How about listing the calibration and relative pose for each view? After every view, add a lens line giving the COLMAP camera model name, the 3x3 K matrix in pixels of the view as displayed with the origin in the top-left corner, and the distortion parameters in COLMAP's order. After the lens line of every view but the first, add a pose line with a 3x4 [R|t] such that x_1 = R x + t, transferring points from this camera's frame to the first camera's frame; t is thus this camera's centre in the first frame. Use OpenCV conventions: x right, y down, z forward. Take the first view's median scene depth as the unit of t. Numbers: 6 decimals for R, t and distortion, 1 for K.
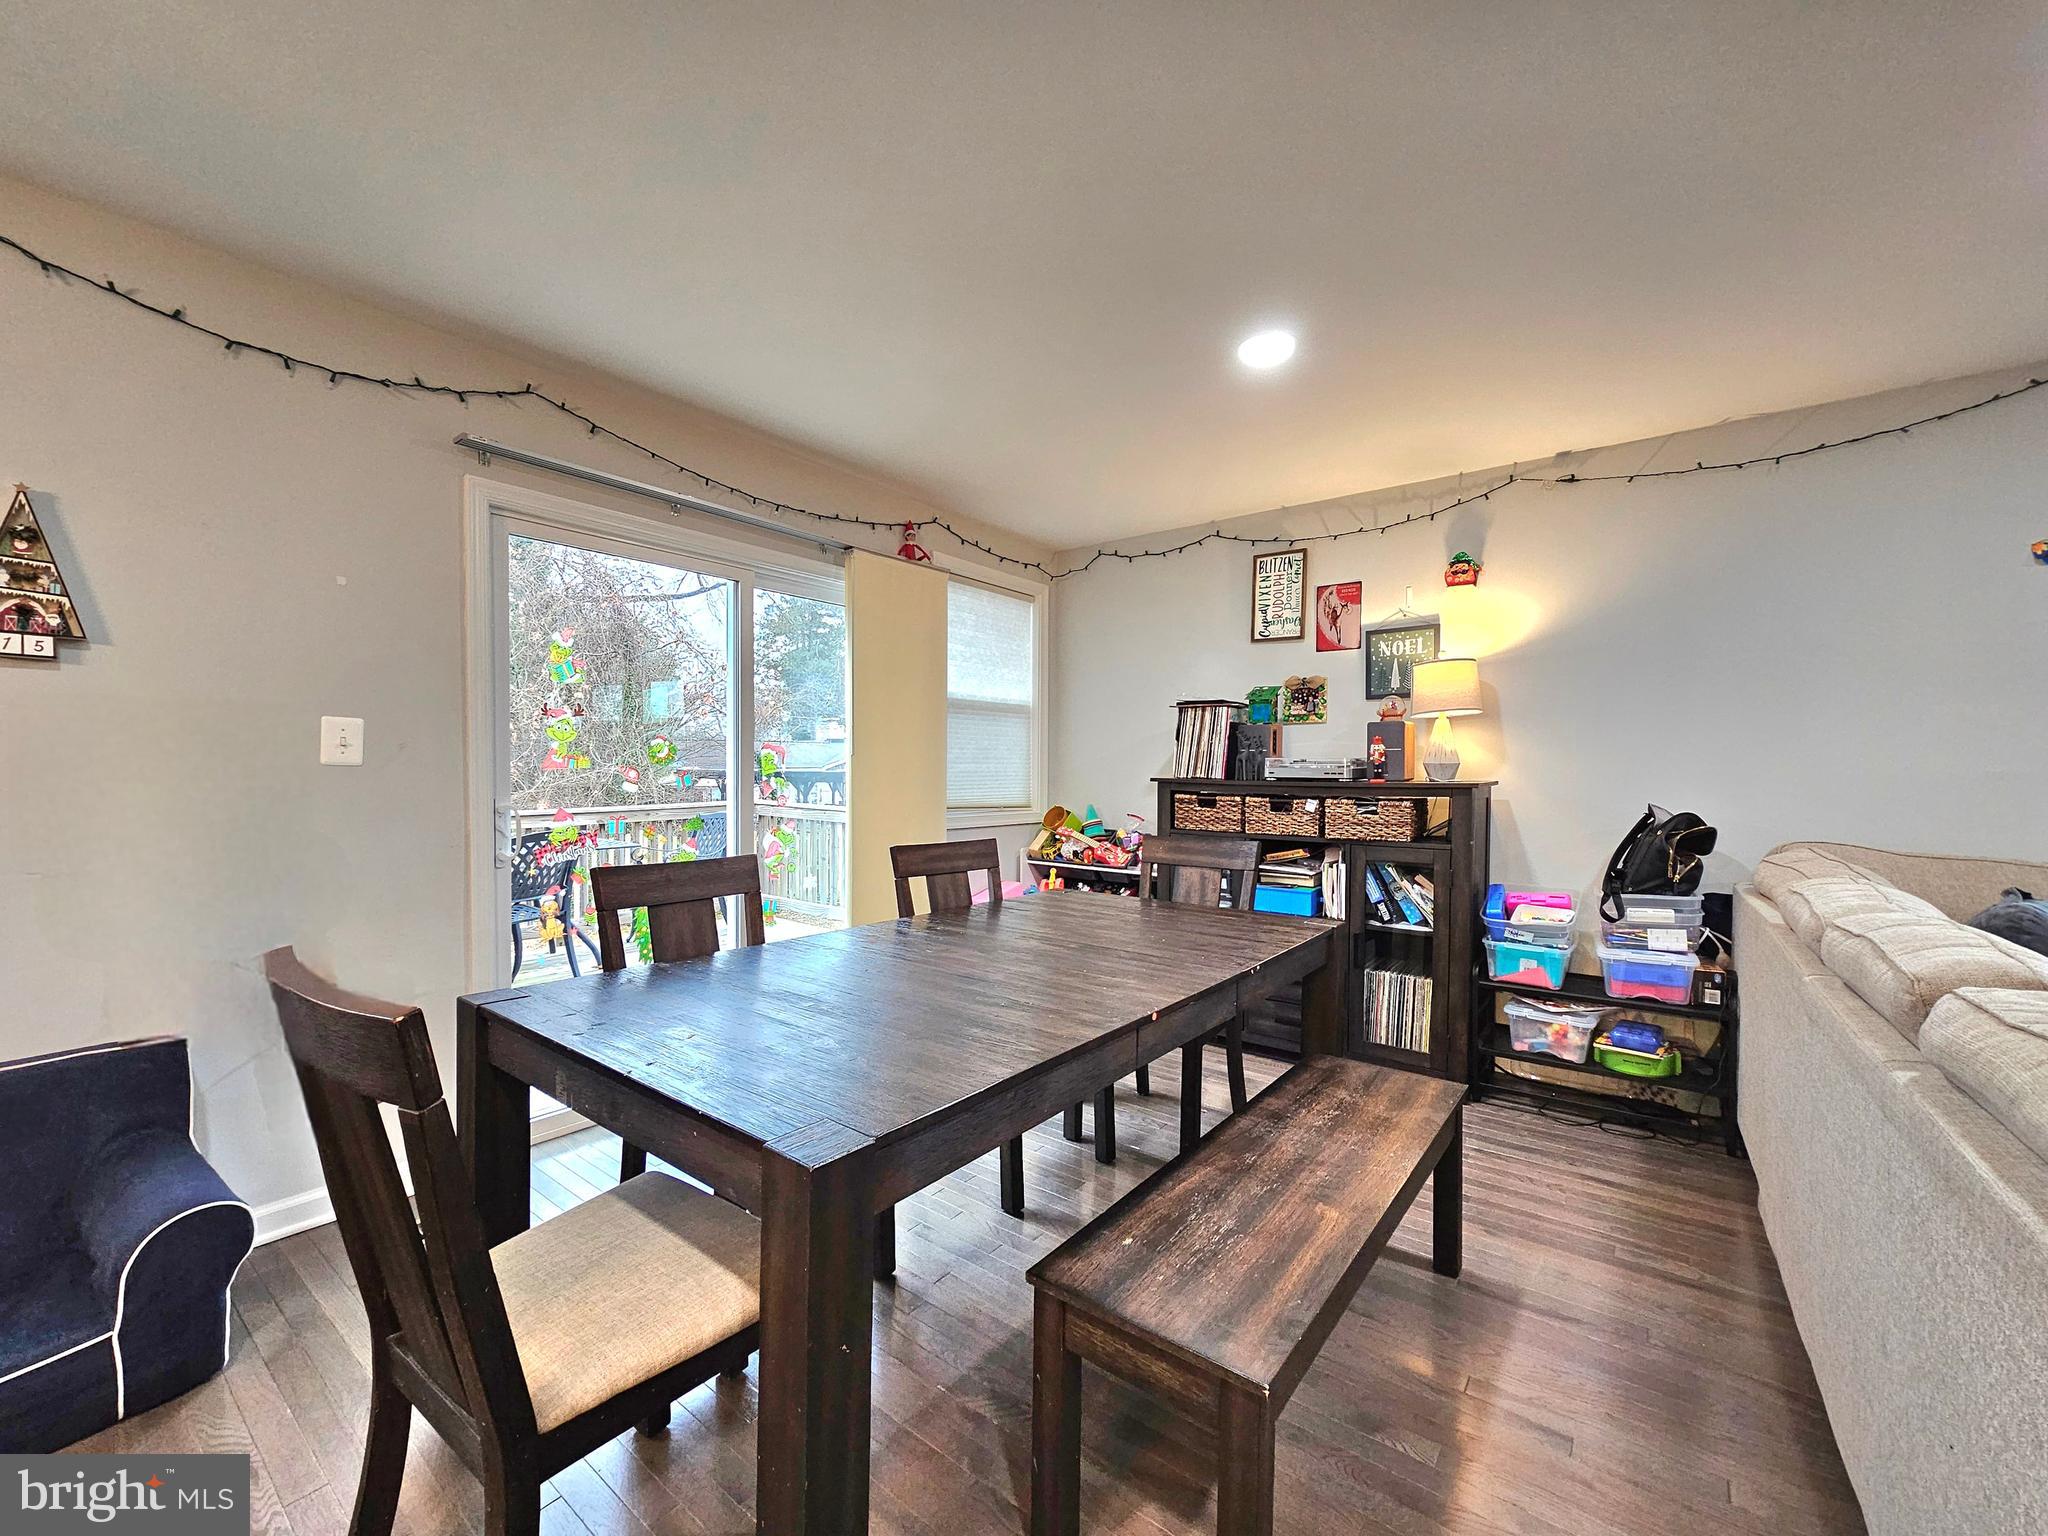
lens RADIAL K [[835.5, 0, 1022.8], [0, 835.5, 786.3], [0, 0, 1]] dist [-0.002517, 0.000922]
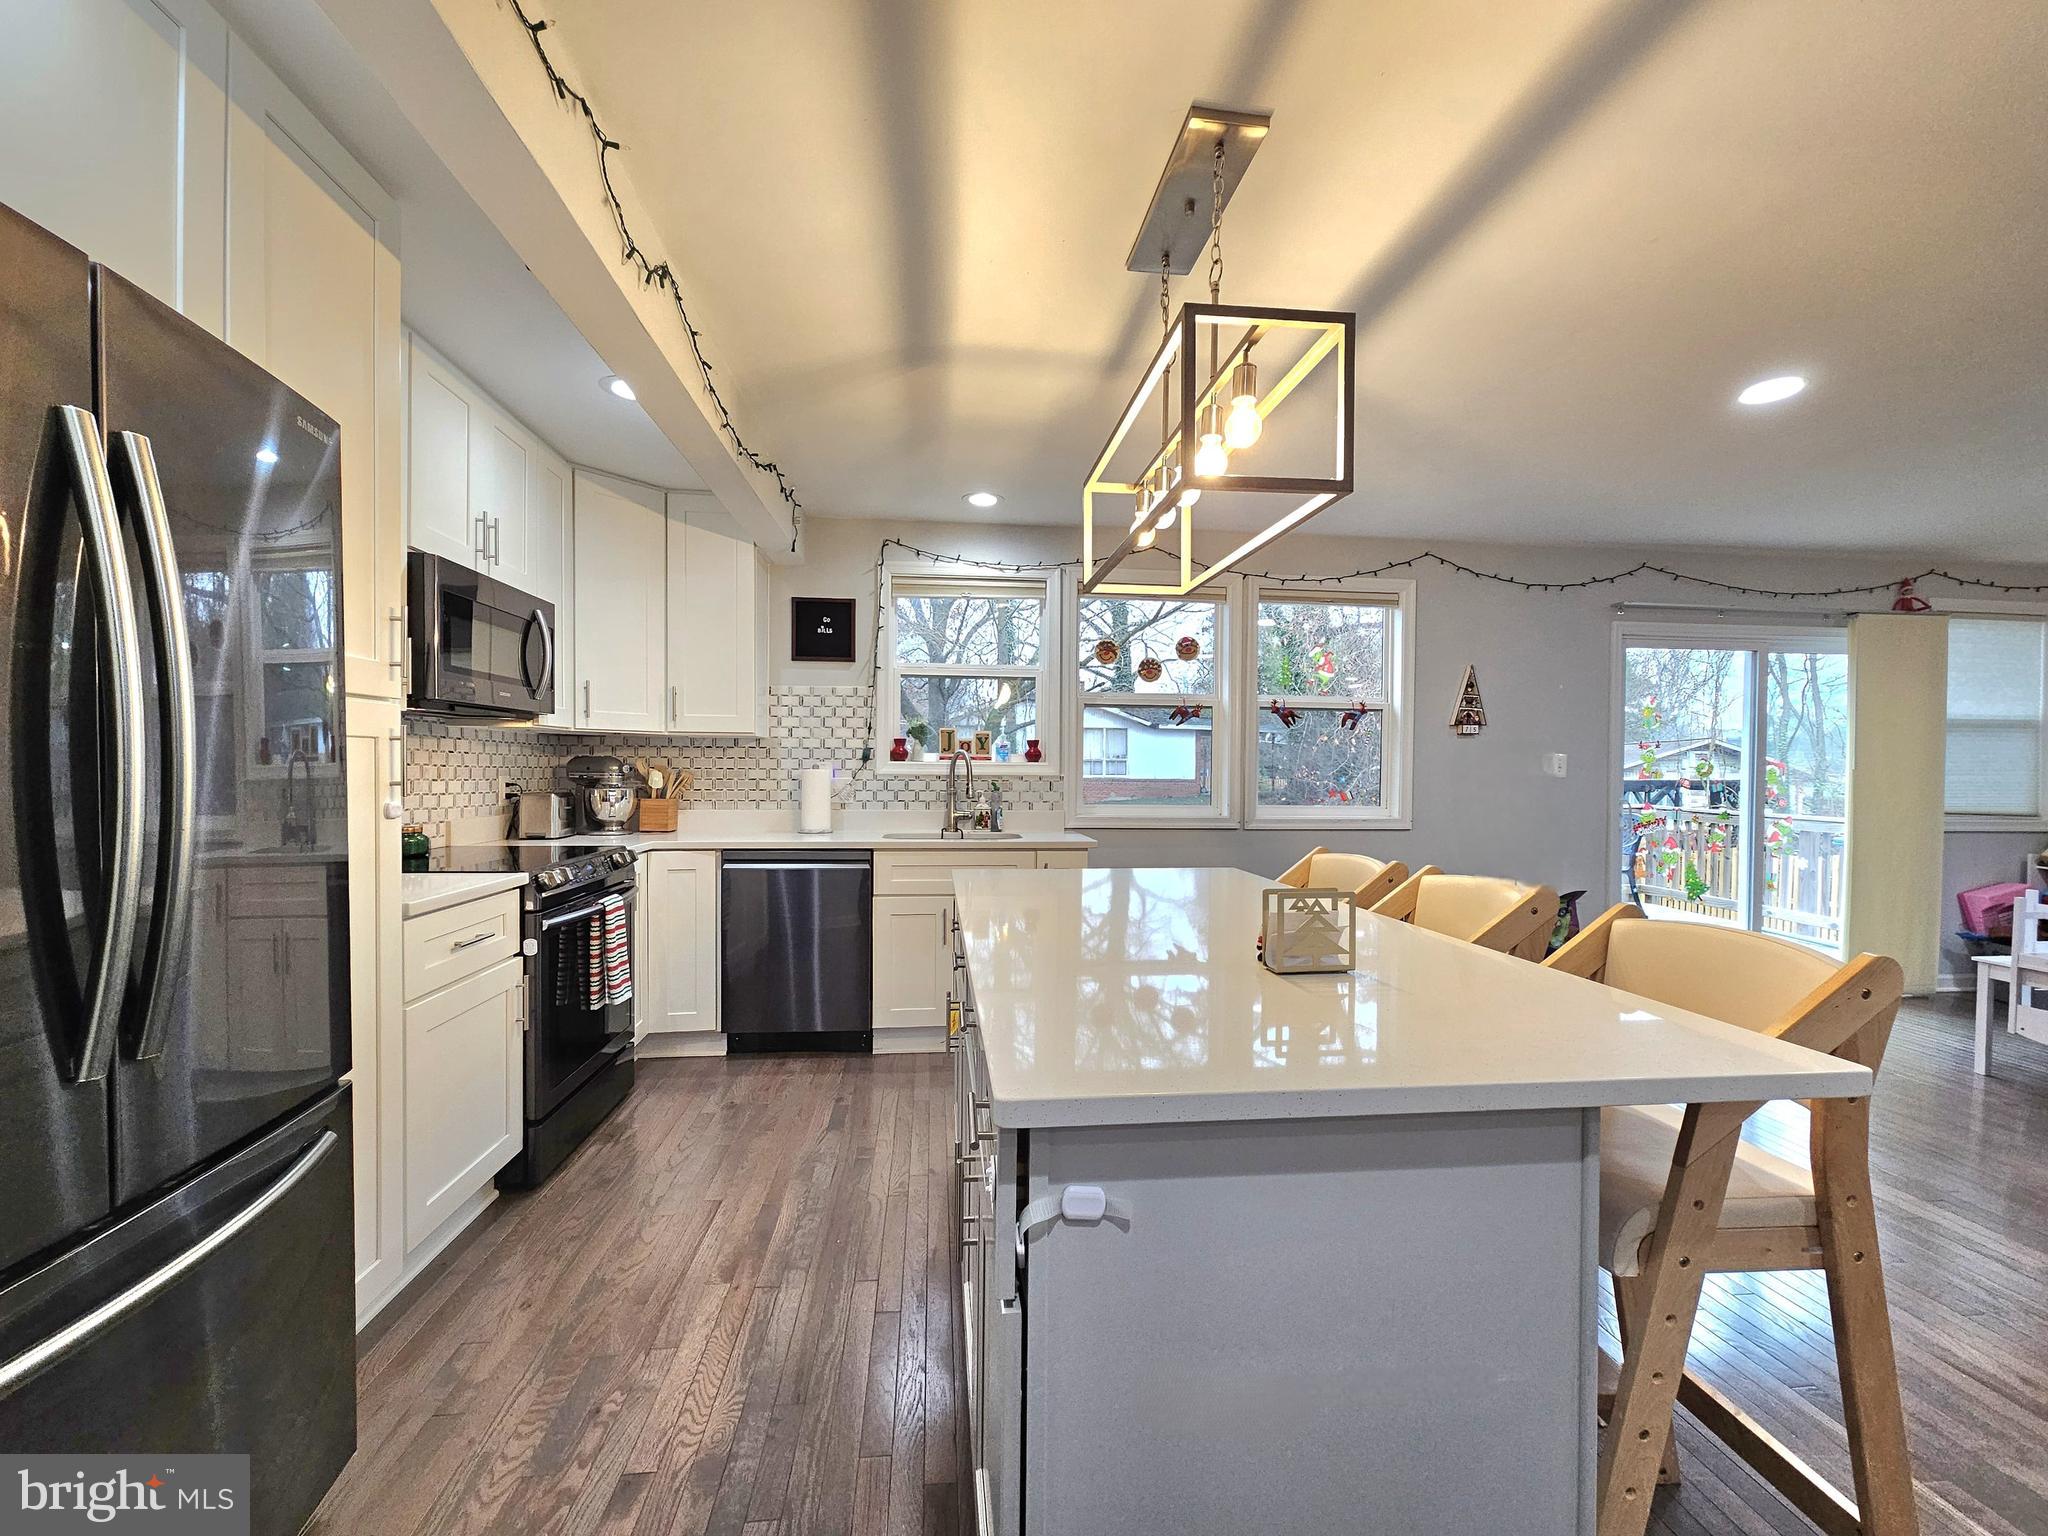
lens RADIAL K [[835.5, 0, 1030.6], [0, 835.5, 785.1], [0, 0, 1]] dist [-0.002517, 0.000922]
pose [[0.693643, 0.010466, -0.720243, -0.150211], [-0.018135, 0.999831, -0.002936, 0.014117], [0.720091, 0.015098, 0.693716, -0.822159]]
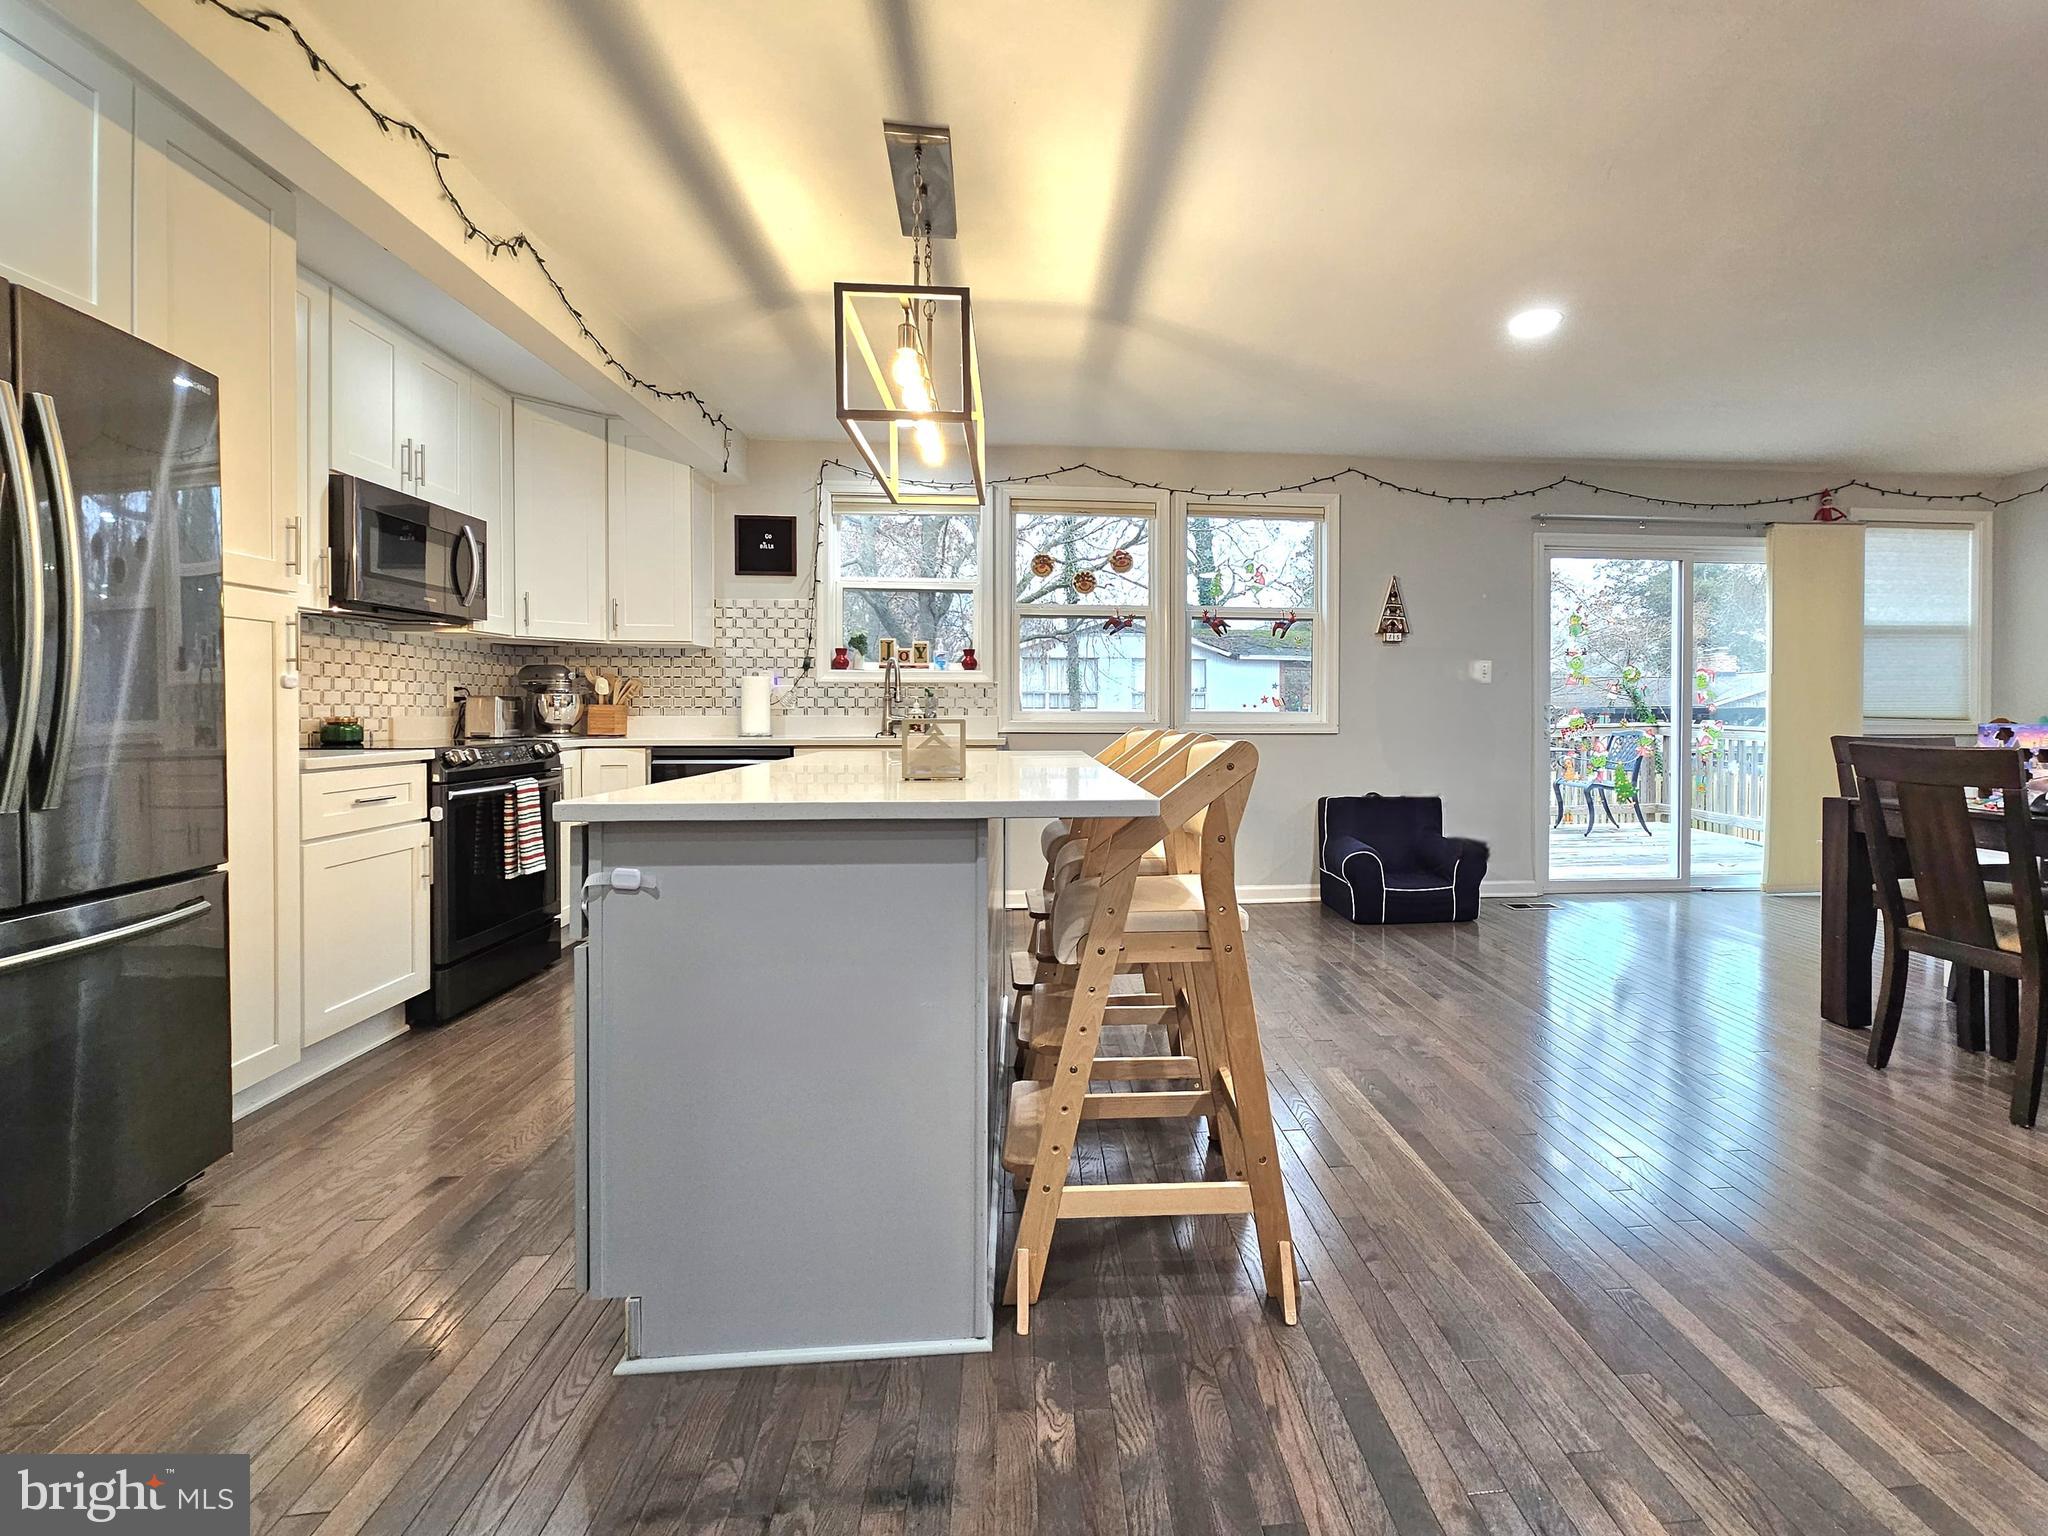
lens RADIAL K [[901.4, 0, 1114.4], [0, 901.4, 717.5], [0, 0, 1]] dist [-0.001790, -0.000388]
pose [[0.688780, 0.000453, -0.724971, 0.118785], [-0.011372, 0.999884, -0.010179, 0.059106], [0.724881, 0.015255, 0.688705, -0.768168]]
